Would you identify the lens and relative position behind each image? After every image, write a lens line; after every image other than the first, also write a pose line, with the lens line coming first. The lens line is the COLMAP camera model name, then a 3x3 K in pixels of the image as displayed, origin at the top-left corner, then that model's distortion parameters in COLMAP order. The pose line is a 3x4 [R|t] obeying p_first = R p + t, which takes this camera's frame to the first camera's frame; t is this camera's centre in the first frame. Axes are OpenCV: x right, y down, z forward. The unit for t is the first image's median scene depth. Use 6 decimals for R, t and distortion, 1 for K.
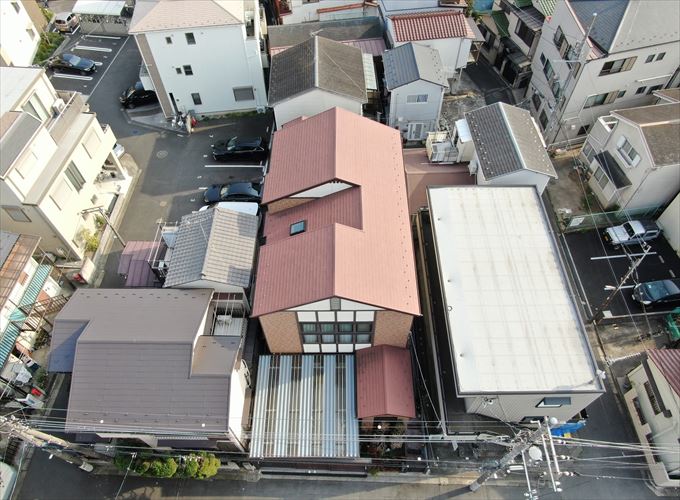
lens RADIAL K [[482.9, 0, 340.1], [0, 482.9, 279.3], [0, 0, 1]] dist [-0.006591, -0.004169]
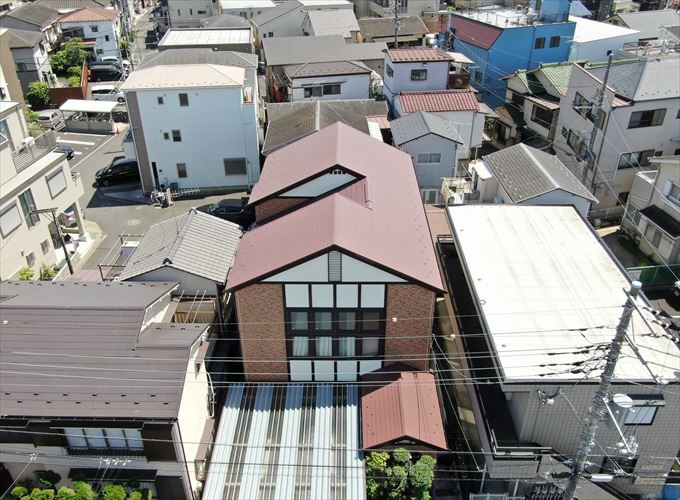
lens RADIAL K [[593.5, 0, 340.0], [0, 593.5, 250.0], [0, 0, 1]] dist [0.002361, 0.002981]
pose [[0.999902, 0.013391, -0.004120, 0.001999], [-0.013919, 0.915663, -0.401706, 0.340409], [-0.001607, 0.401724, 0.915759, 0.092336]]
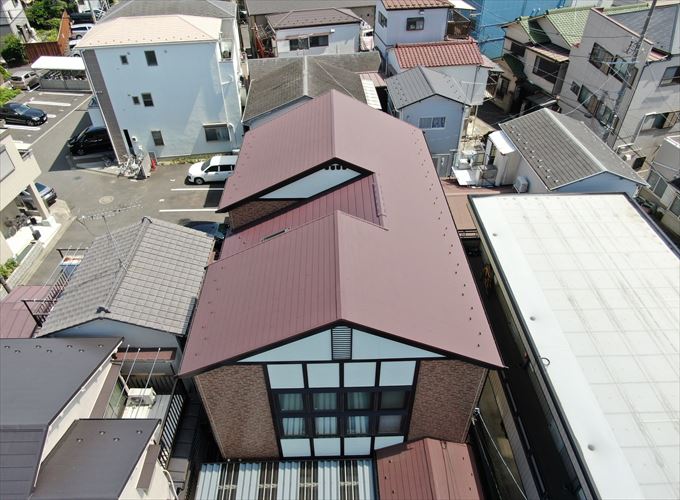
lens RADIAL K [[508.7, 0, 343.1], [0, 508.7, 256.2], [0, 0, 1]] dist [-0.008171, -0.000751]
pose [[0.999601, -0.012369, 0.025409, -0.017052], [0.018651, 0.964245, -0.264356, 0.085910], [-0.021231, 0.264724, 0.964090, 0.380624]]
